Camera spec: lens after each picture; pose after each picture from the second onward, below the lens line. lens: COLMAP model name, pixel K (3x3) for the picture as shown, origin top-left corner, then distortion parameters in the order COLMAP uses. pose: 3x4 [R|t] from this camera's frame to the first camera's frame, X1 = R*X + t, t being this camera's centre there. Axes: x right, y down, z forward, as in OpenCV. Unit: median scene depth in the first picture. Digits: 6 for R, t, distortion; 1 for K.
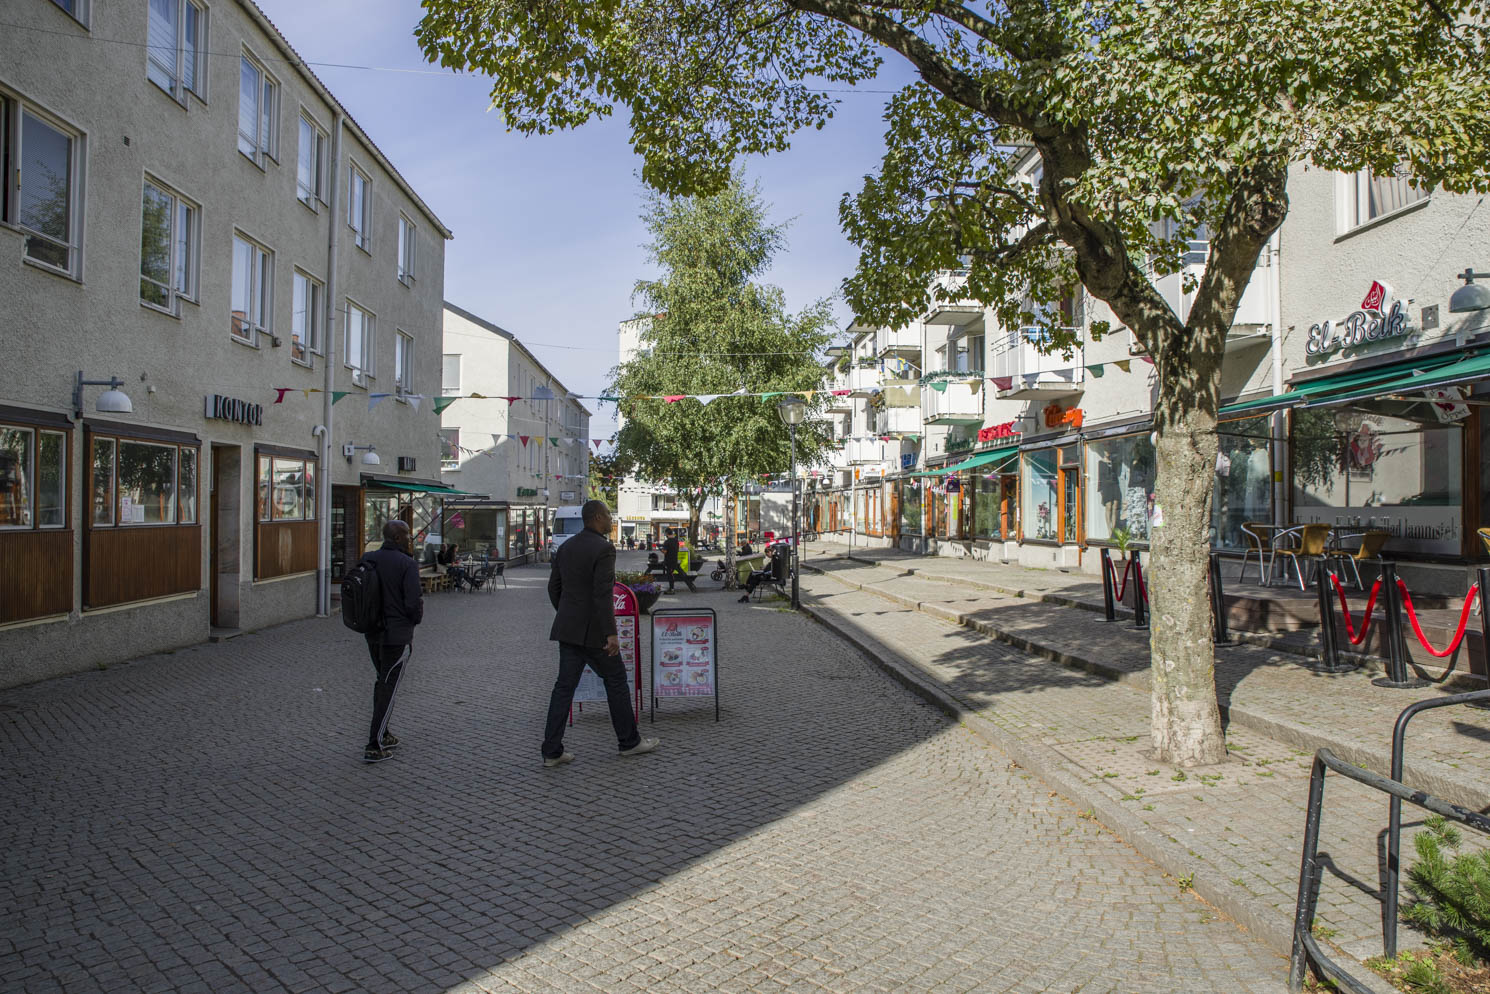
lens RADIAL K [[1079.0, 0, 745.0], [0, 1079.0, 497.0], [0, 0, 1]] dist [-0.003144, -0.000260]
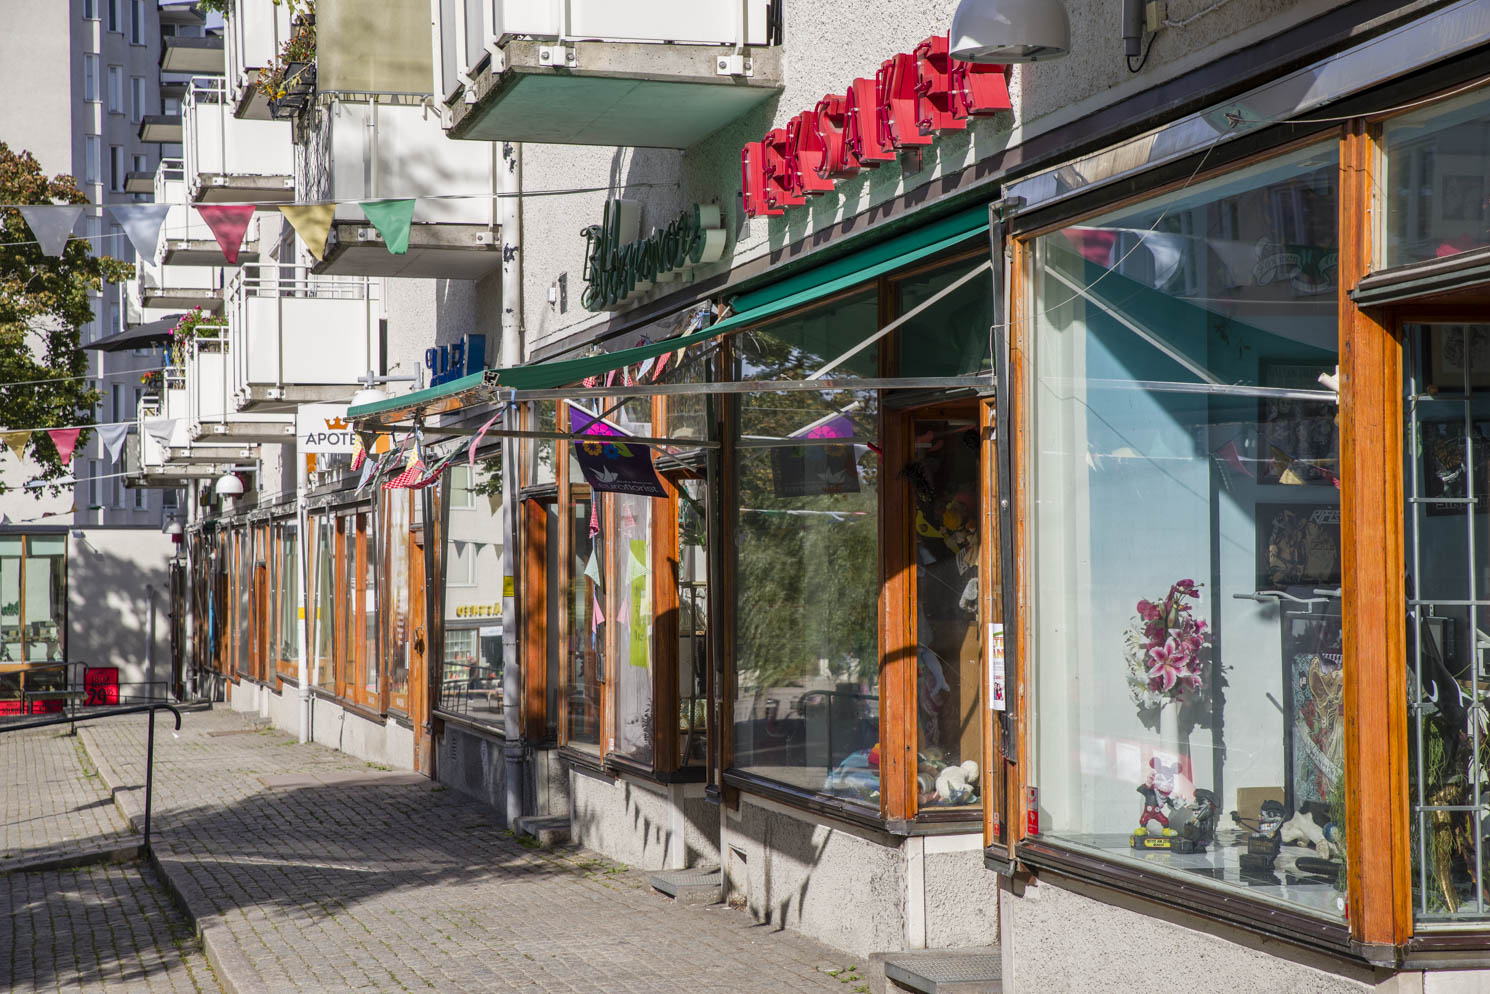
lens RADIAL K [[2968.4, 0, 745.0], [0, 2968.4, 497.0], [0, 0, 1]] dist [0.547693, 0.009031]
pose [[0.982969, -0.004774, 0.183711, 0.135222], [0.007394, 0.999880, -0.013579, -0.001173], [-0.183624, 0.014706, 0.982886, 0.563971]]
